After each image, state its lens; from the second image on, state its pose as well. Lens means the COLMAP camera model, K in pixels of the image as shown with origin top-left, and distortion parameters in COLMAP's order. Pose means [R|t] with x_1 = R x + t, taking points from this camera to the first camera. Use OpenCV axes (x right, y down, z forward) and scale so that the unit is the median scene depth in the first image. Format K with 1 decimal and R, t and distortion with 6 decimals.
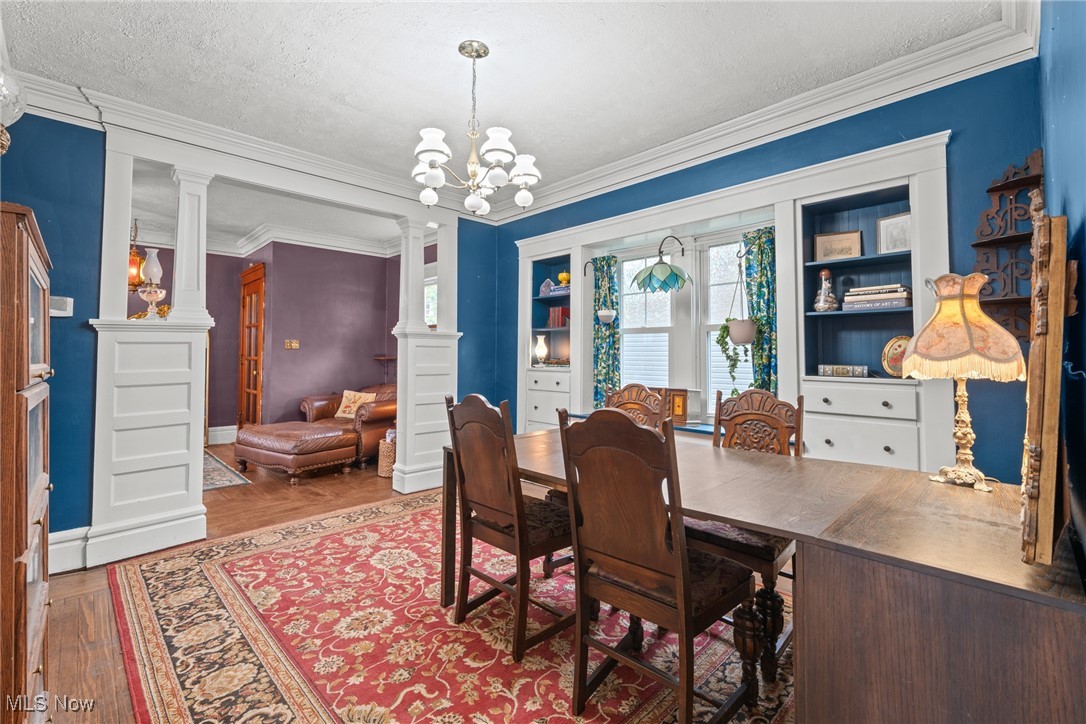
lens RADIAL K [[474.2, 0, 547.1], [0, 474.2, 343.5], [0, 0, 1]] dist [-0.001284, -0.000228]
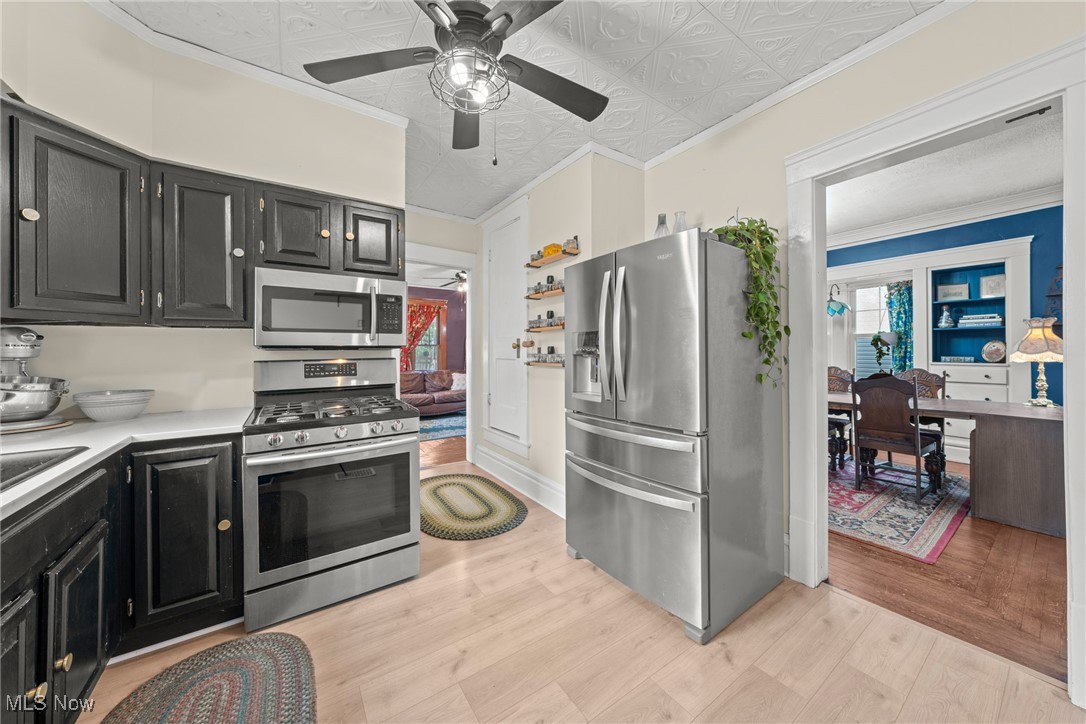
lens RADIAL K [[374.6, 0, 546.6], [0, 374.6, 353.5], [0, 0, 1]] dist [0.001317, 0.000403]
pose [[0.985981, -0.002412, -0.166838, -0.751694], [0.007981, 0.999433, 0.032716, -0.028568], [0.166665, -0.033589, 0.985441, -0.758804]]
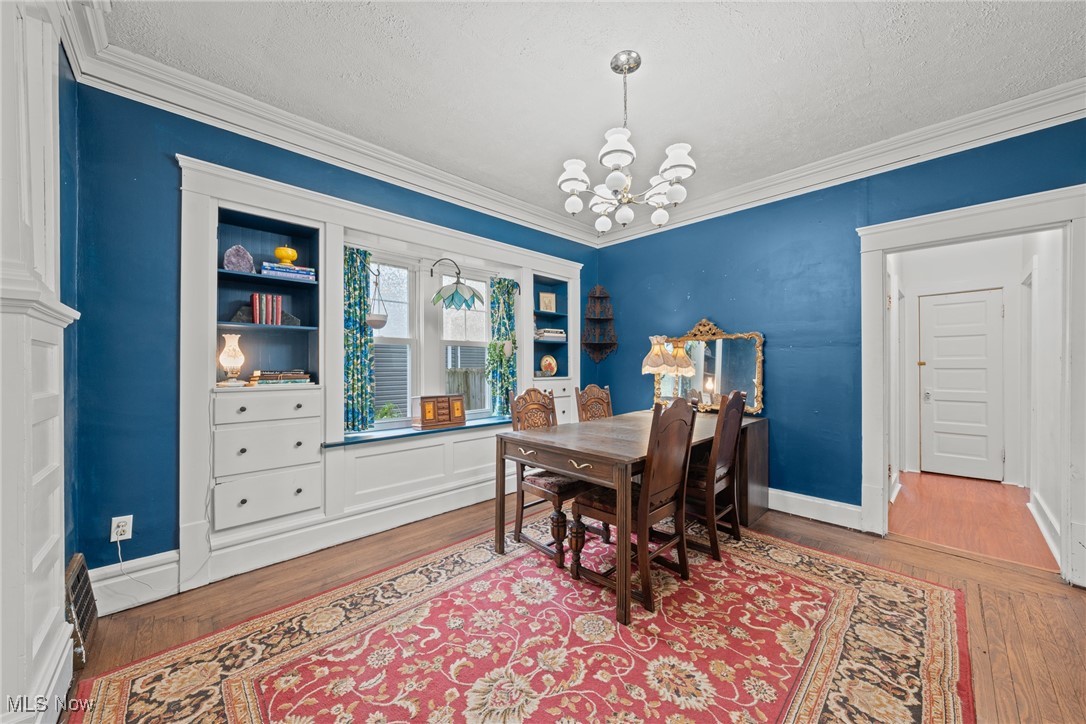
lens RADIAL K [[391.0, 0, 539.8], [0, 391.0, 367.4], [0, 0, 1]] dist [-0.000551, 0.000169]
pose [[0.019014, -0.005319, 0.999805, -0.863721], [-0.022415, 0.999732, 0.005745, 0.024502], [-0.999568, -0.022520, 0.018889, 0.995232]]
